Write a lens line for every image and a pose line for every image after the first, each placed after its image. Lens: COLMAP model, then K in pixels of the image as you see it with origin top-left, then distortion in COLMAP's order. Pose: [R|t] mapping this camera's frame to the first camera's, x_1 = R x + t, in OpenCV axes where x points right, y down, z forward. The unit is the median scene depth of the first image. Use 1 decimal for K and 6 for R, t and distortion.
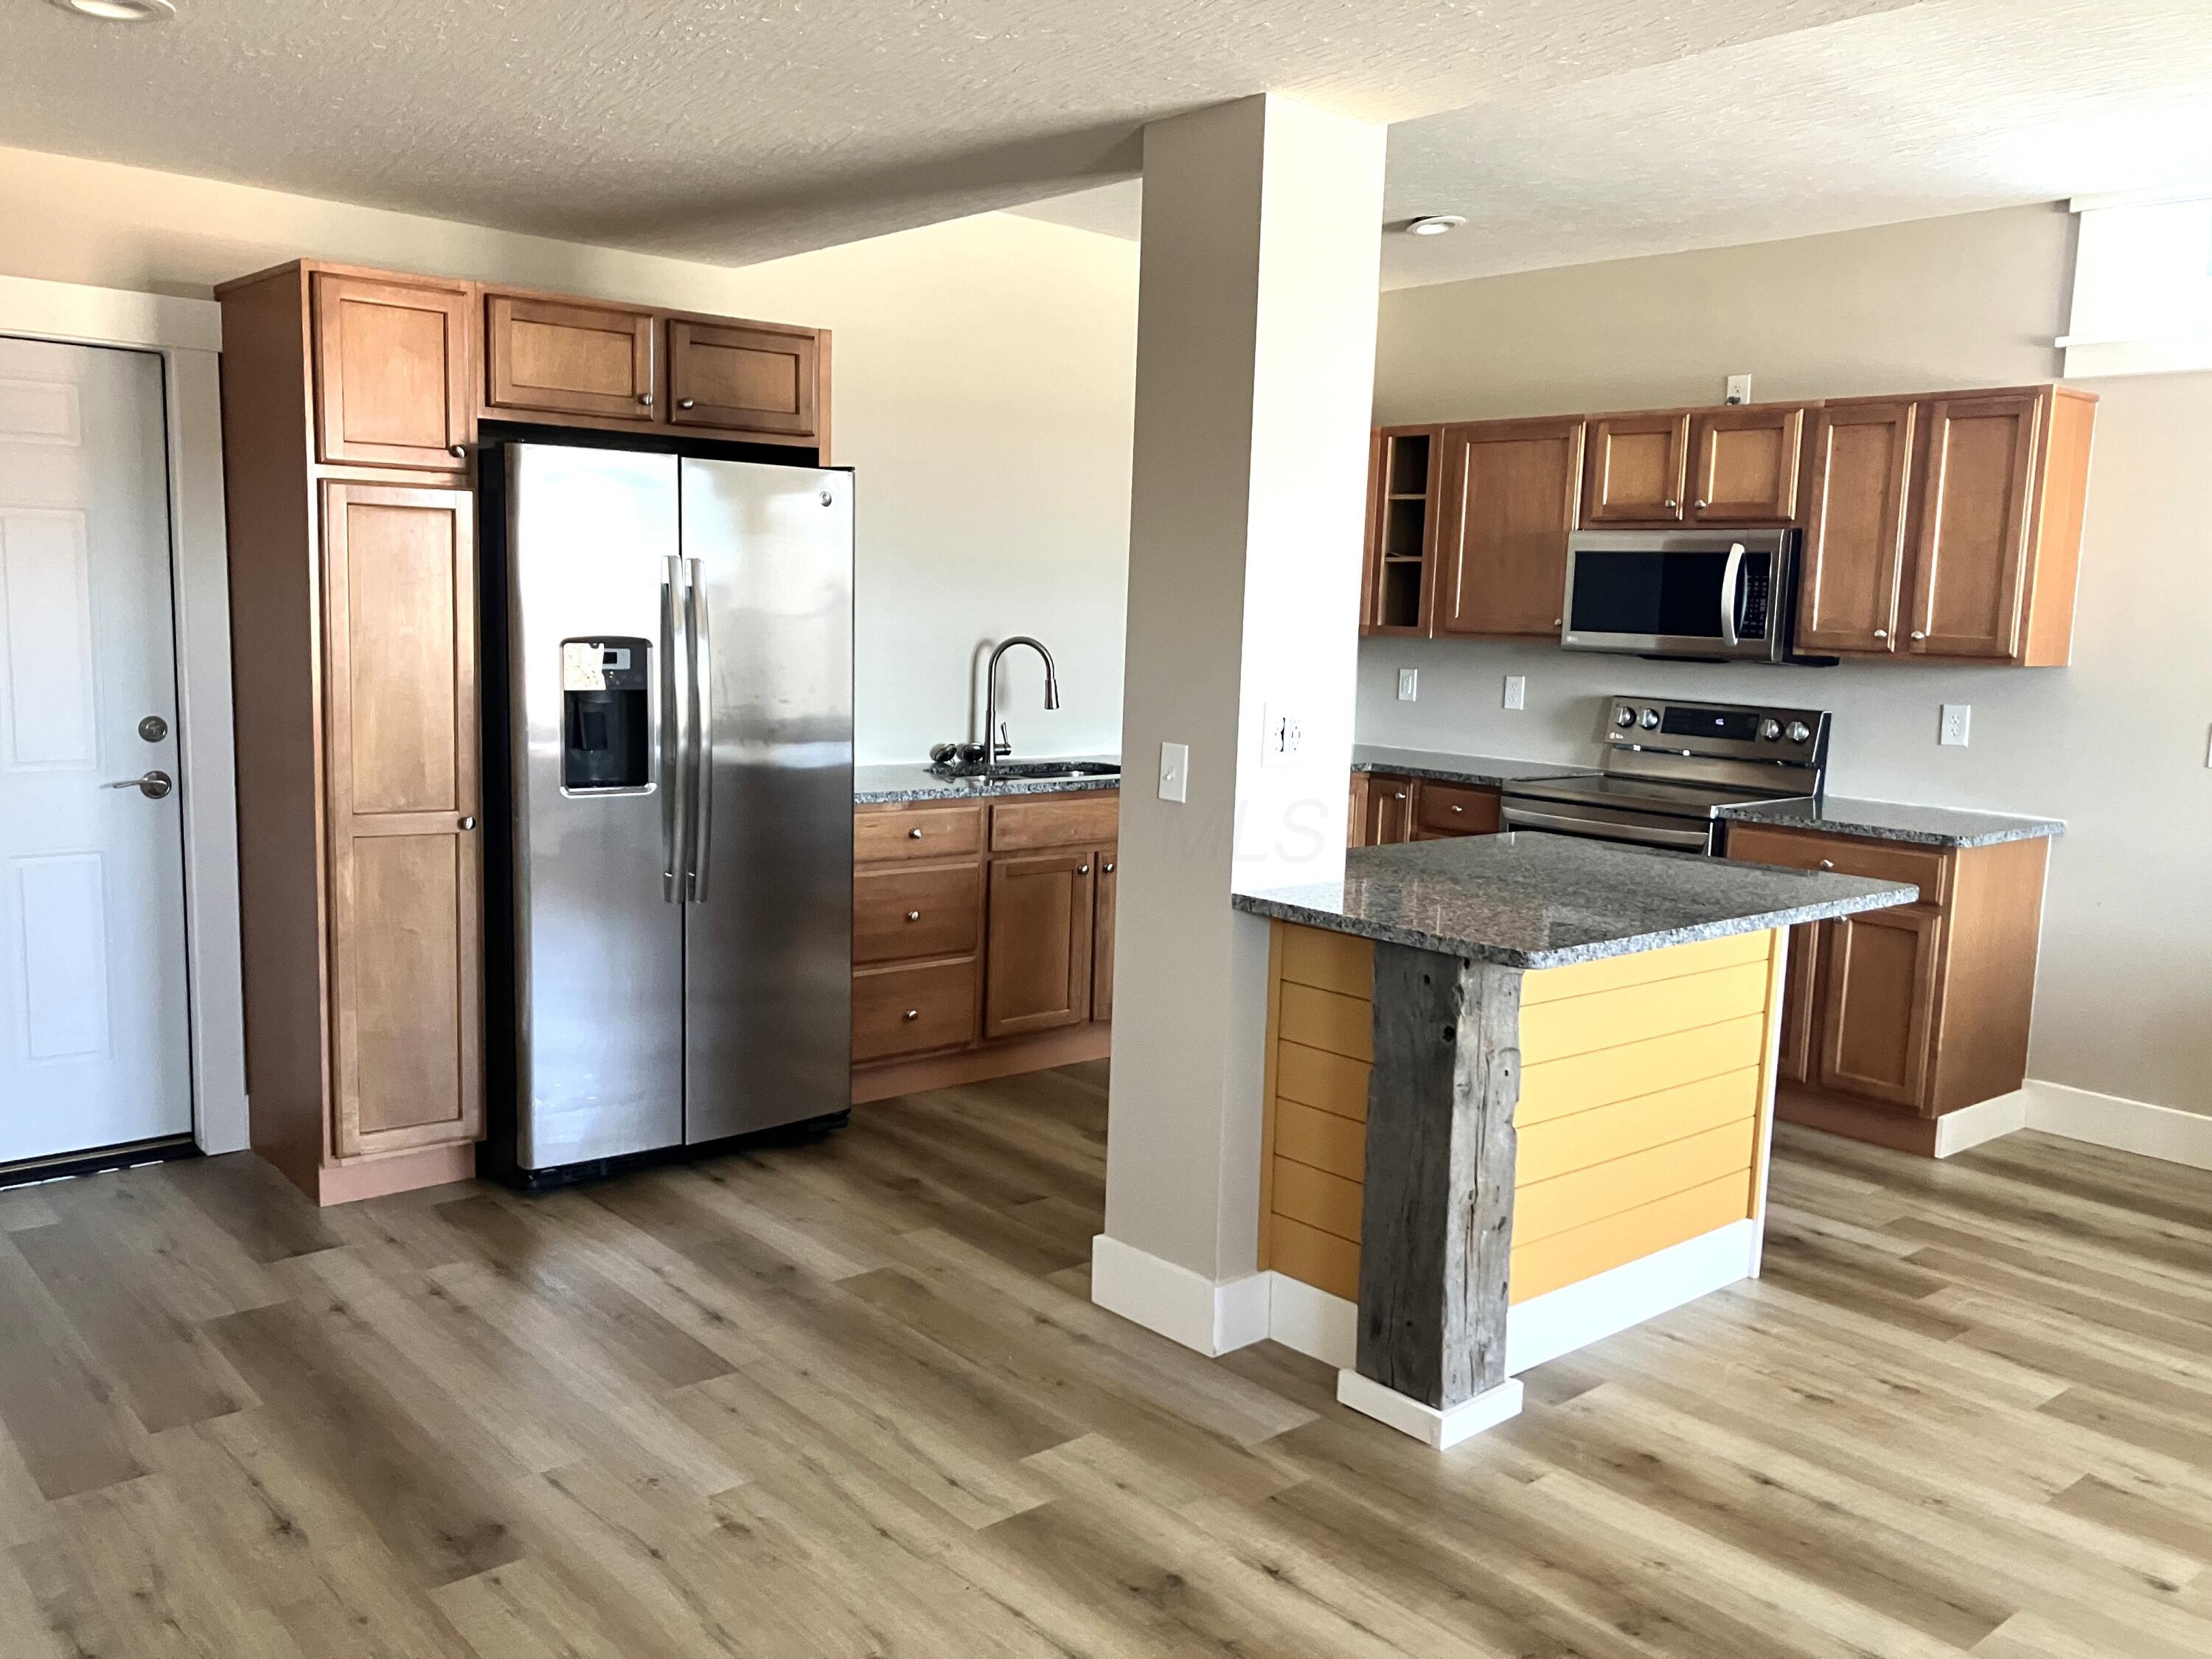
lens RADIAL K [[1800.1, 0, 1109.9], [0, 1800.1, 841.6], [0, 0, 1]] dist [0.032522, -0.046970]
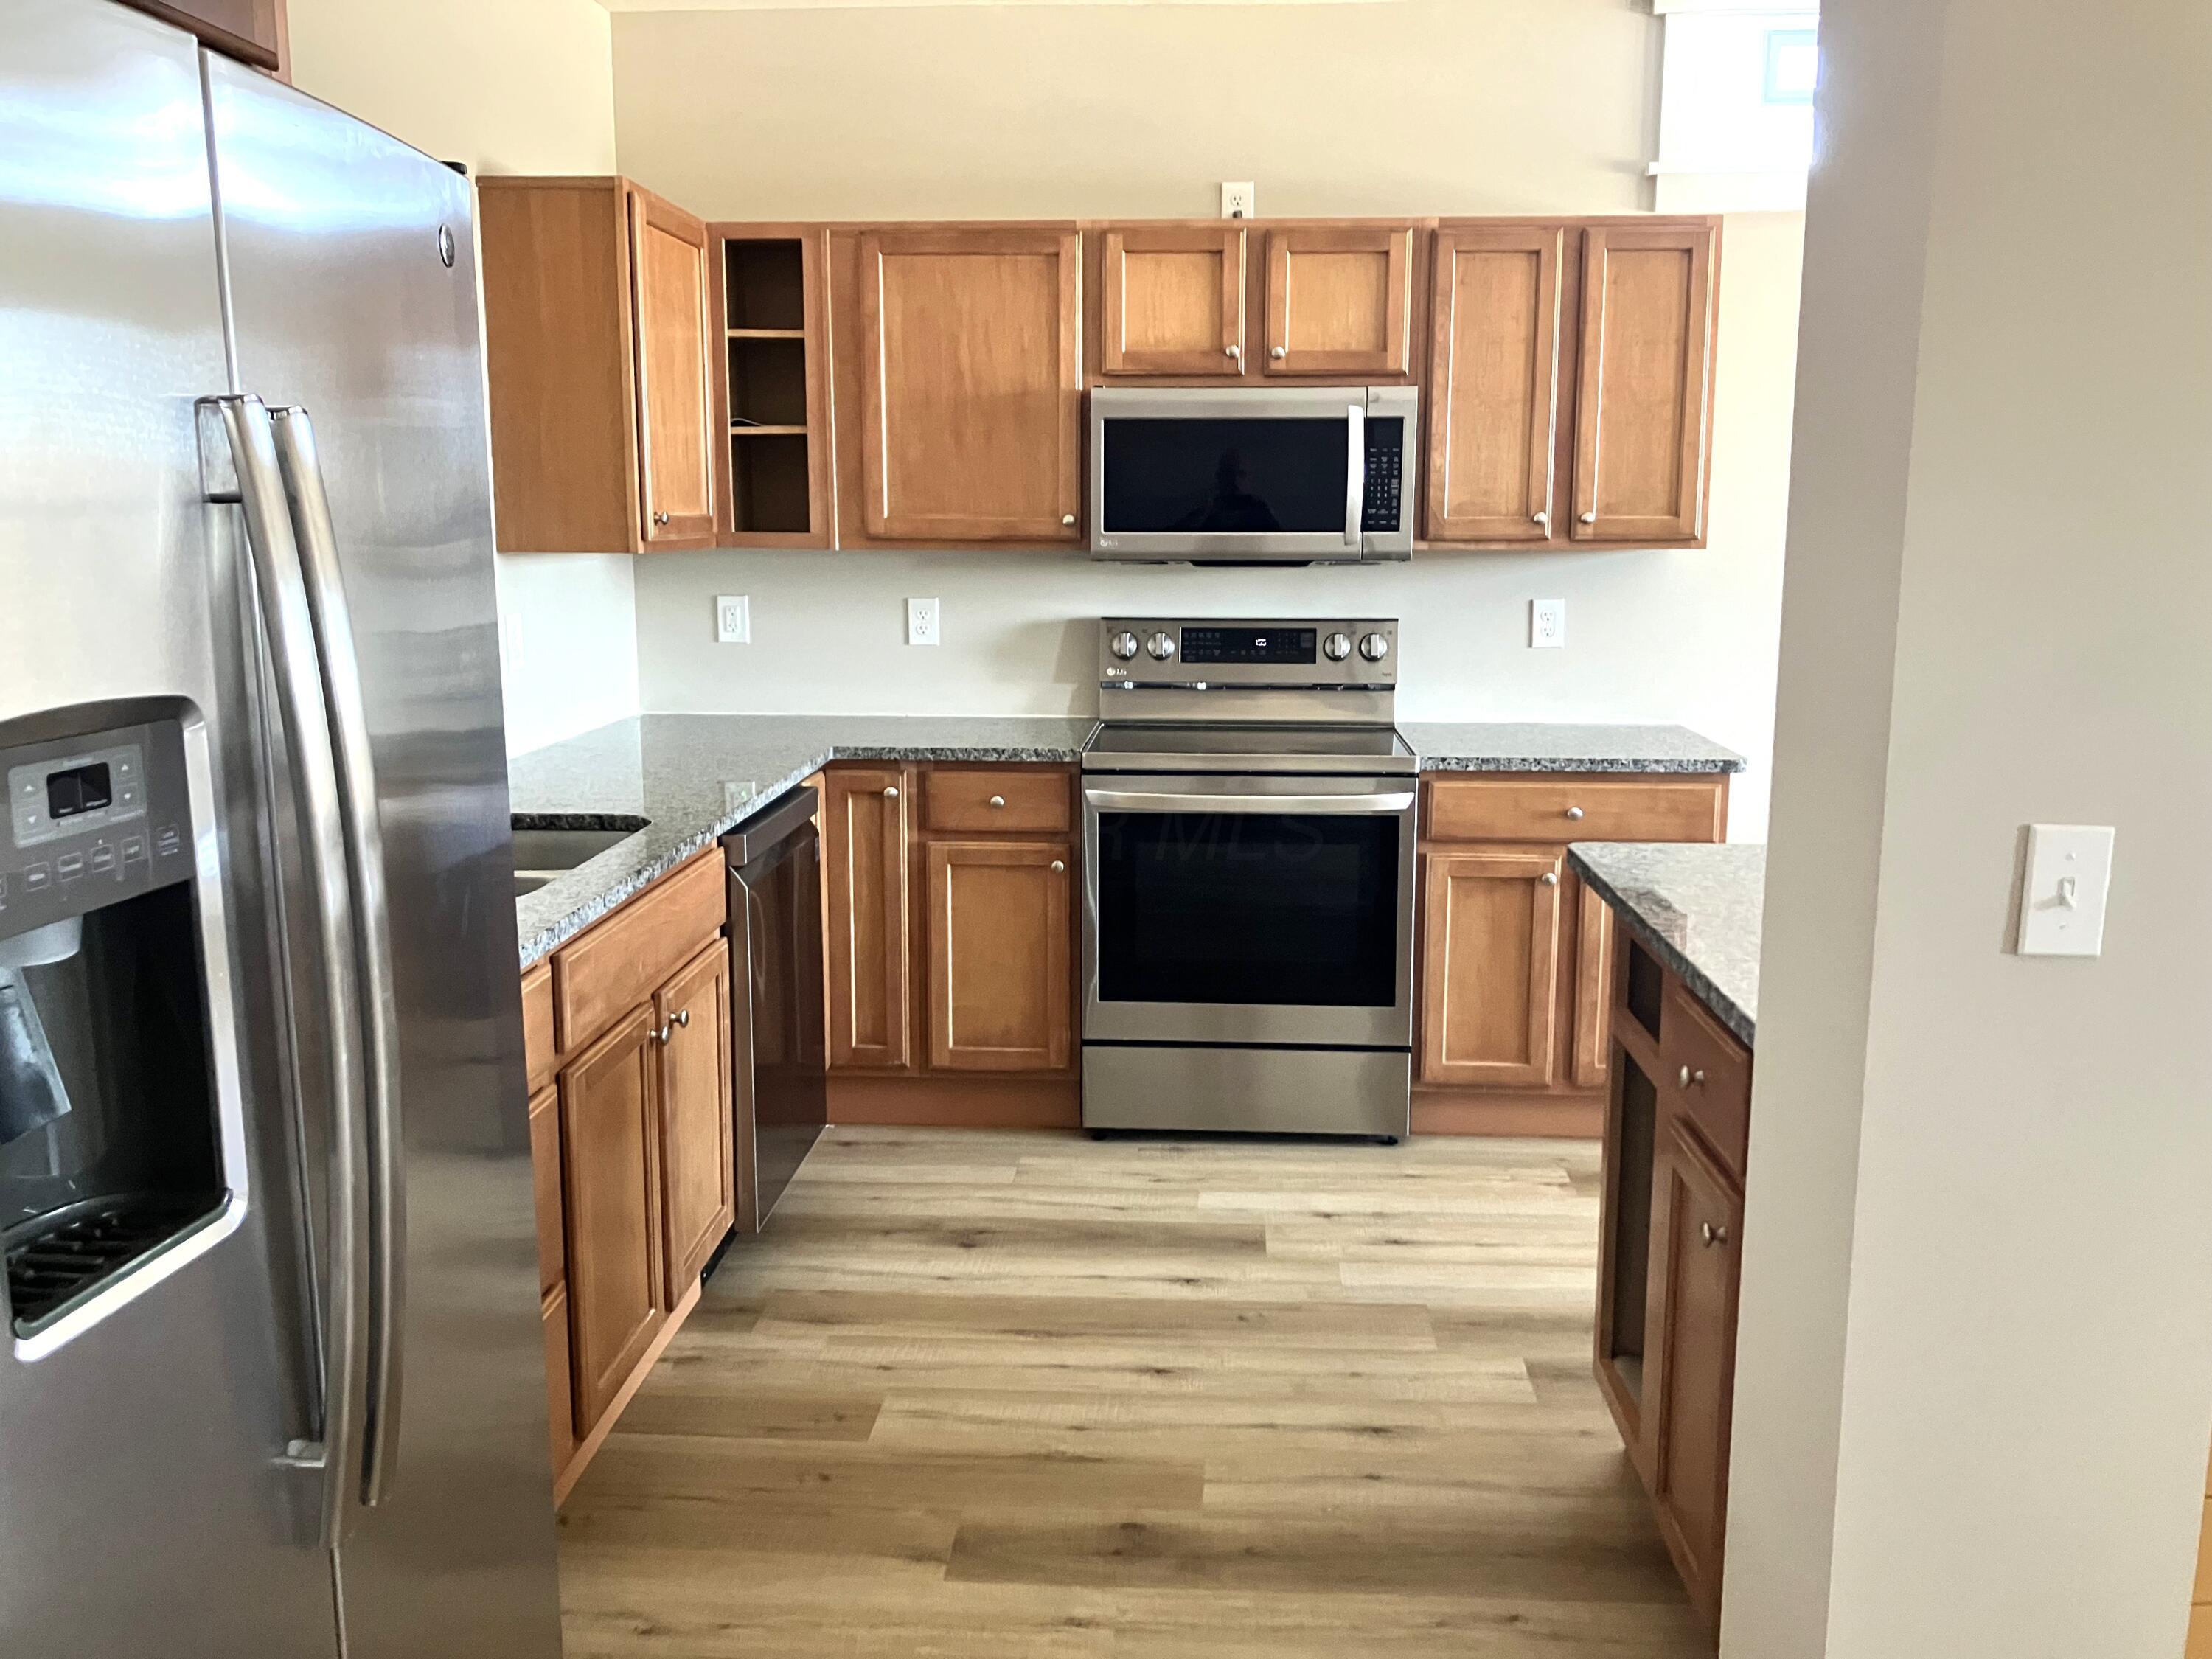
lens RADIAL K [[1800.1, 0, 1110.9], [0, 1800.1, 807.4], [0, 0, 1]] dist [0.032522, -0.046970]
pose [[0.695322, -0.147834, 0.703329, -0.268975], [0.119576, 0.988772, 0.089616, -0.075946], [-0.708681, 0.021789, 0.705193, 0.526397]]
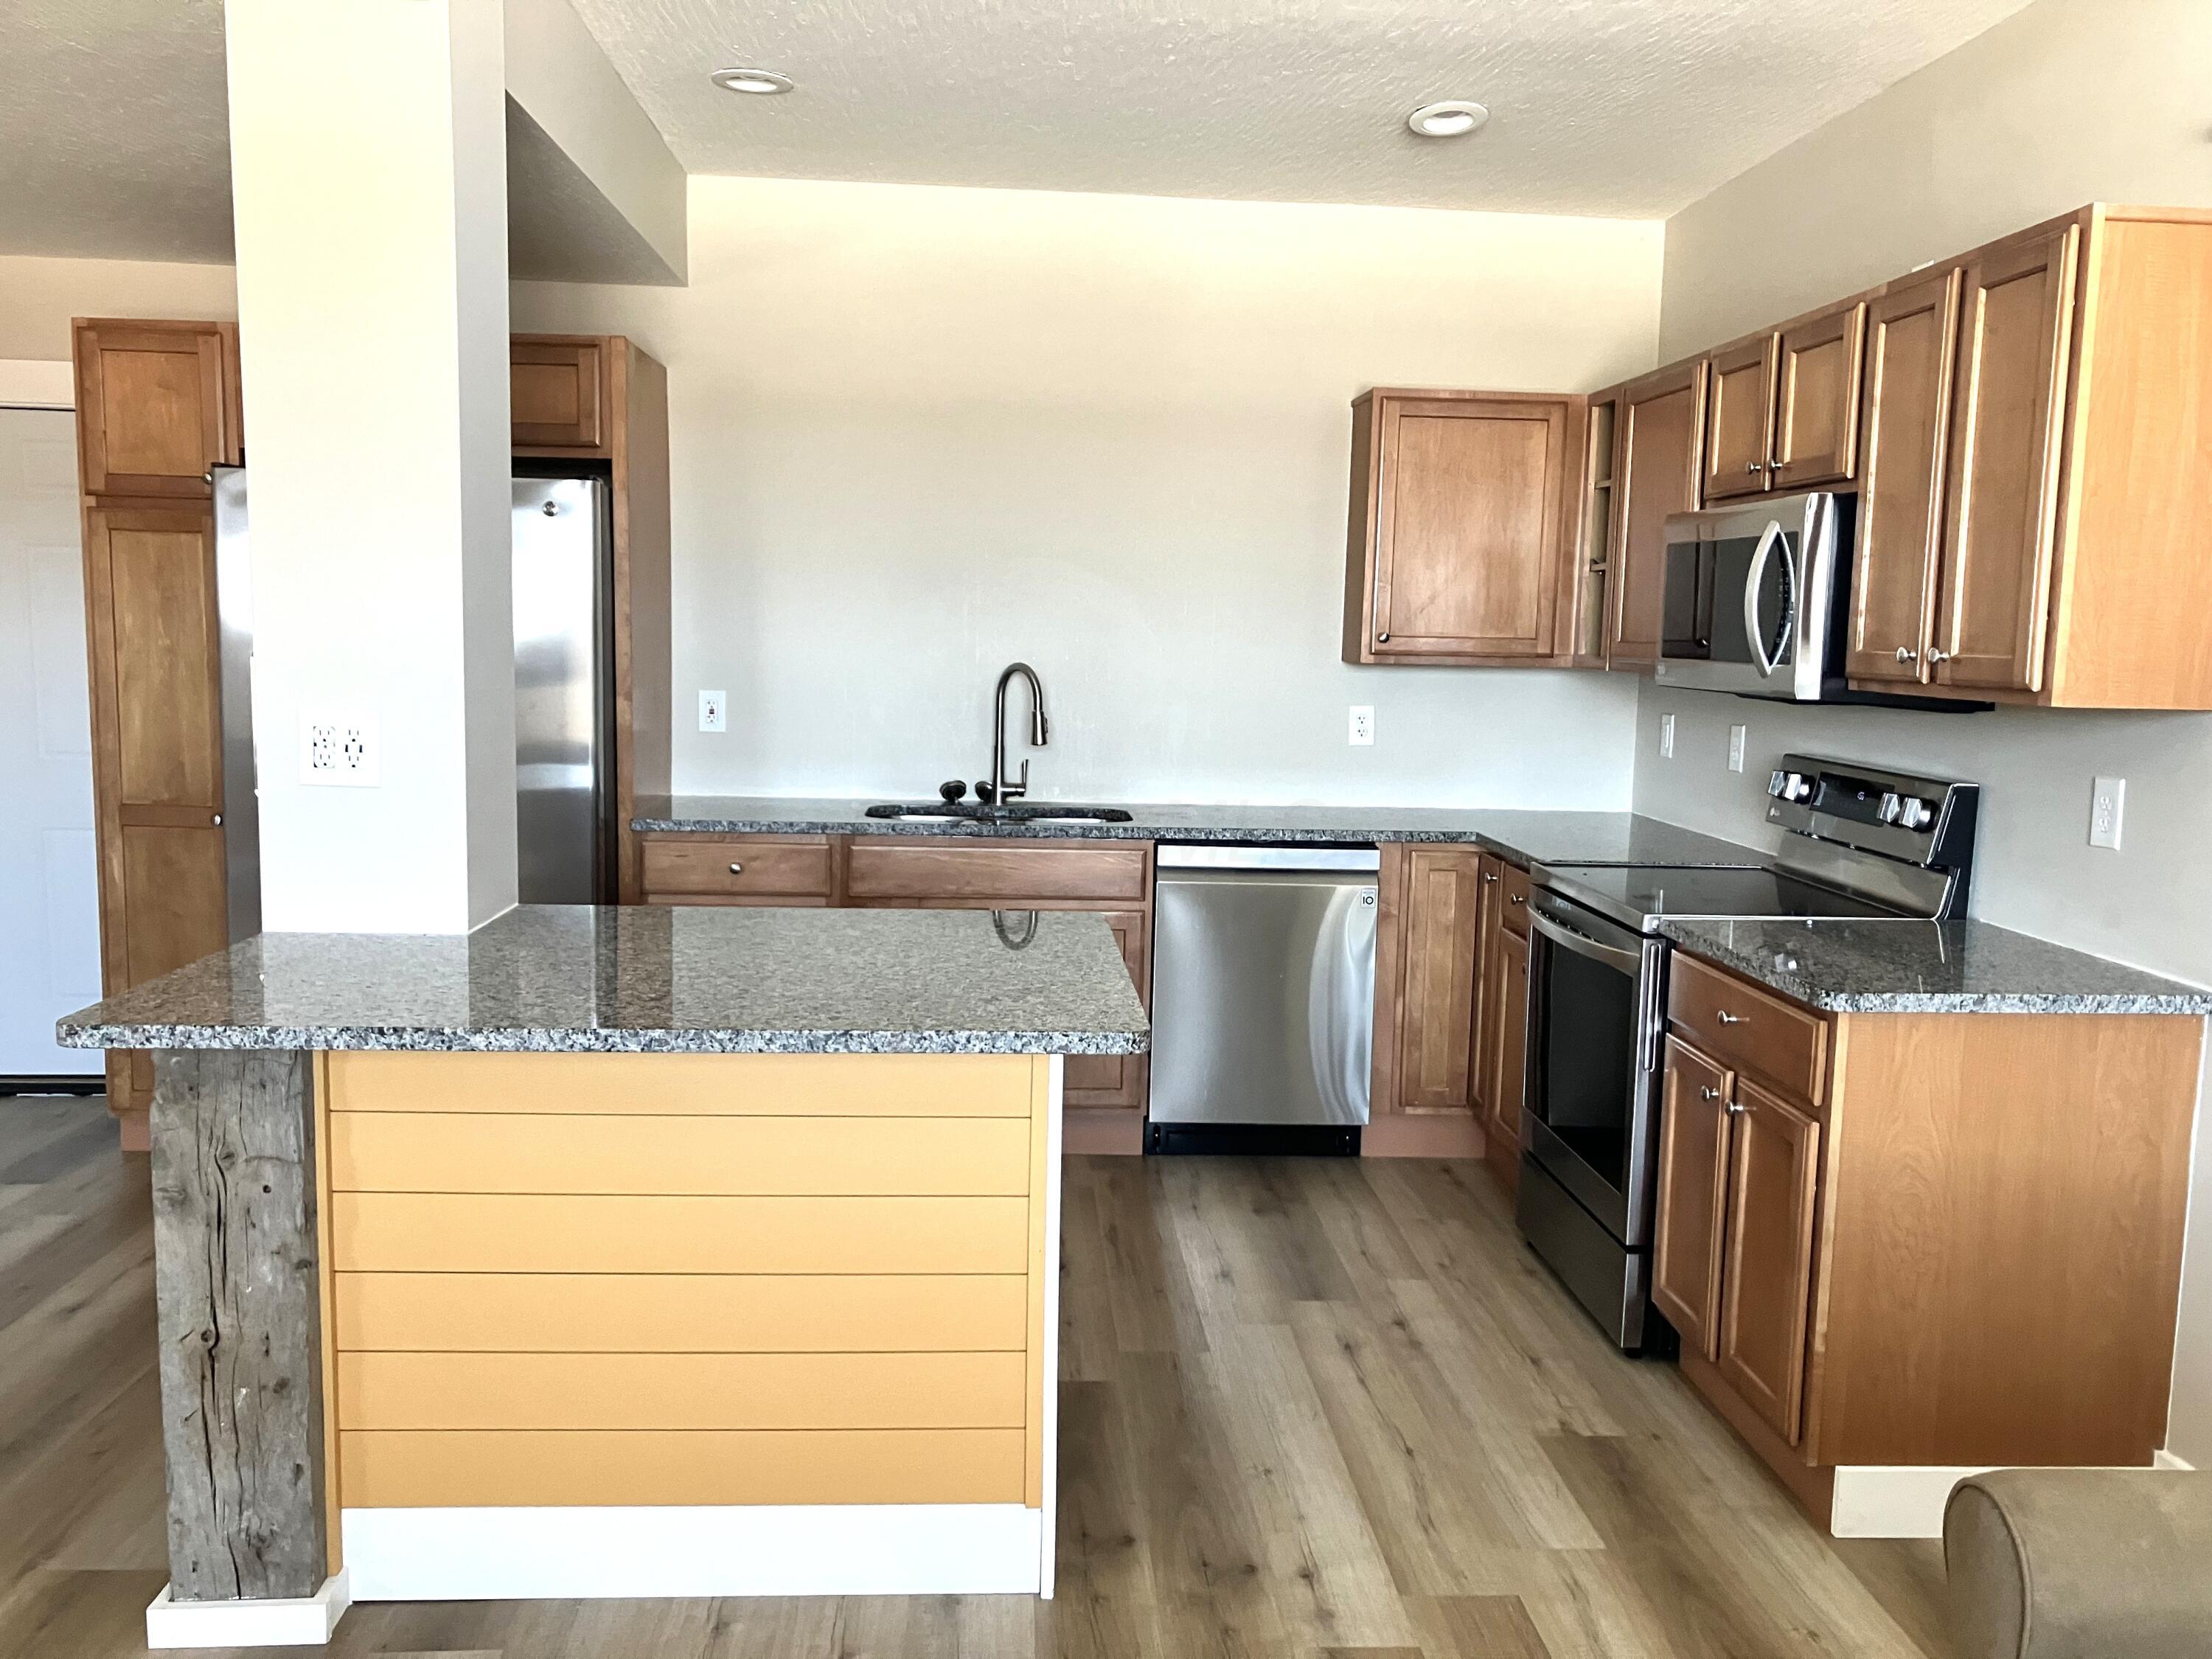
lens RADIAL K [[1800.1, 0, 1111.5], [0, 1800.1, 845.1], [0, 0, 1]] dist [0.032522, -0.046970]
pose [[0.799061, 0.061802, -0.598065, 0.535615], [-0.081321, 0.996672, -0.005658, -0.023708], [0.595725, 0.053156, 0.801428, 0.329257]]
